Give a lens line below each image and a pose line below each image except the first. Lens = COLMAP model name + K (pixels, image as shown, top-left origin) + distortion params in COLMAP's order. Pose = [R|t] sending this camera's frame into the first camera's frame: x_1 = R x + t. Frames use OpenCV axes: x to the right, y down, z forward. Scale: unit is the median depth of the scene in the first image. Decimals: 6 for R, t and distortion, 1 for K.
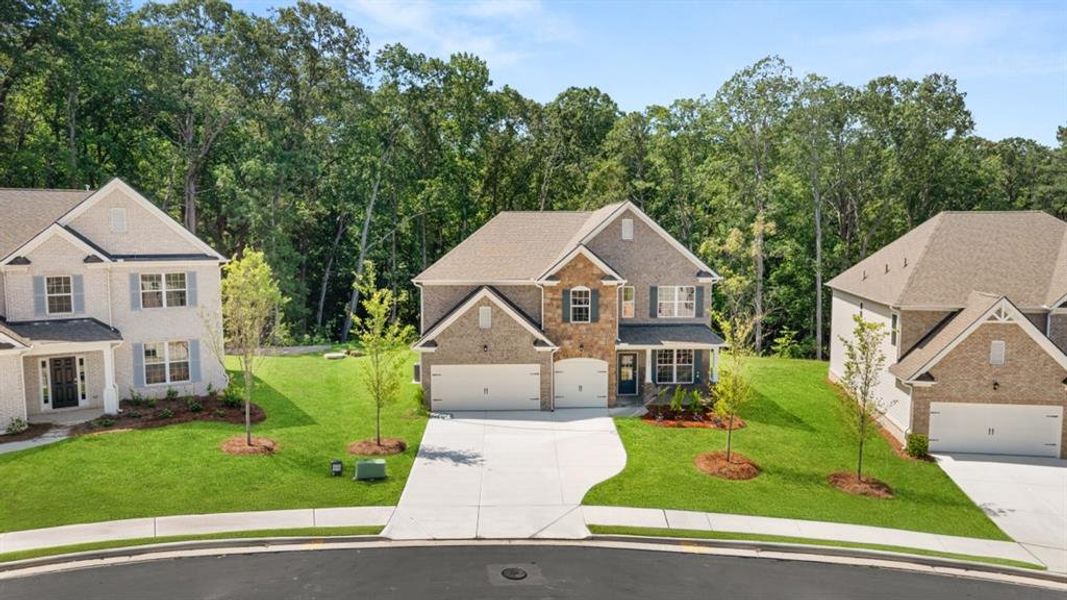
lens RADIAL K [[750.1, 0, 535.1], [0, 750.1, 301.7], [0, 0, 1]] dist [-0.010282, -0.004633]
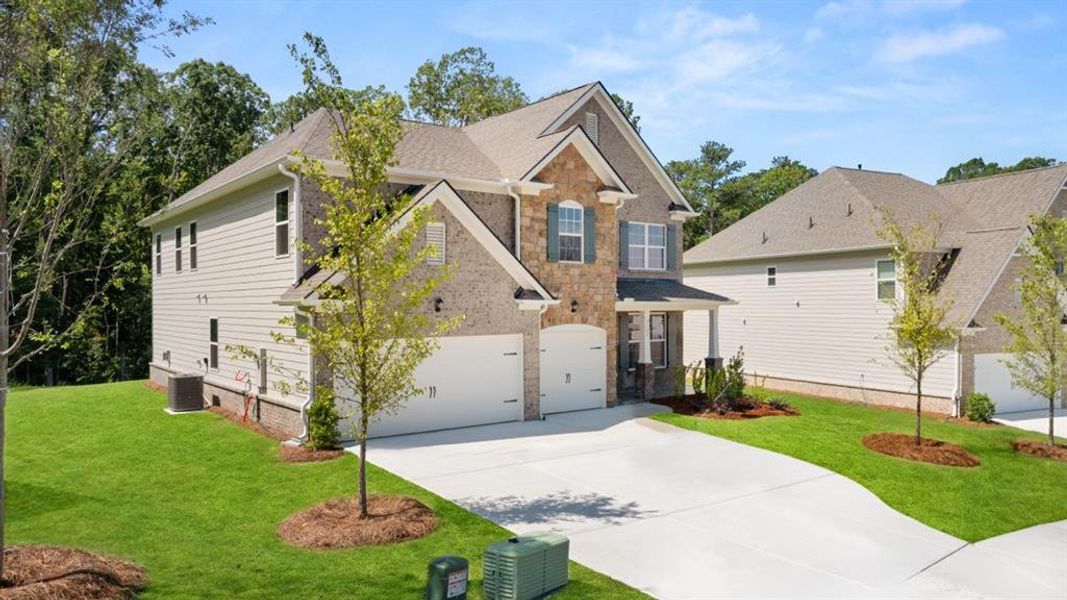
lens RADIAL K [[750.1, 0, 529.2], [0, 750.1, 304.0], [0, 0, 1]] dist [-0.010282, -0.004633]
pose [[0.816922, -0.002382, 0.576743, -0.304096], [0.056410, 0.995527, -0.075791, 0.102532], [-0.573983, 0.094450, 0.813402, 0.549060]]
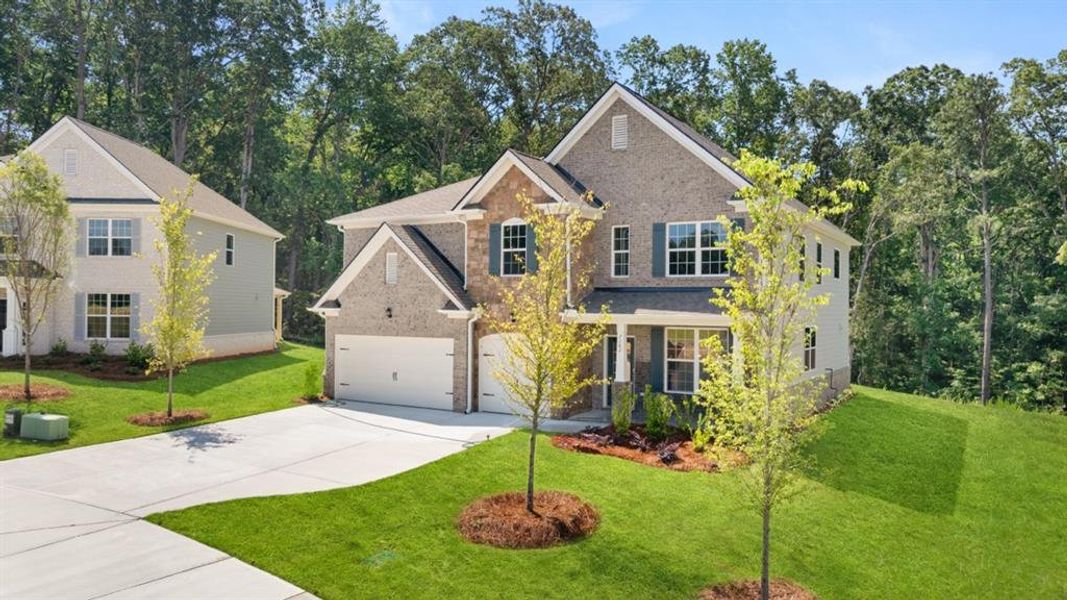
lens RADIAL K [[750.1, 0, 536.7], [0, 750.1, 295.7], [0, 0, 1]] dist [-0.010282, -0.004633]
pose [[0.834415, 0.002917, -0.551129, 0.423682], [-0.061043, 0.994323, -0.087156, 0.097926], [0.547745, 0.106367, 0.829856, 0.493610]]
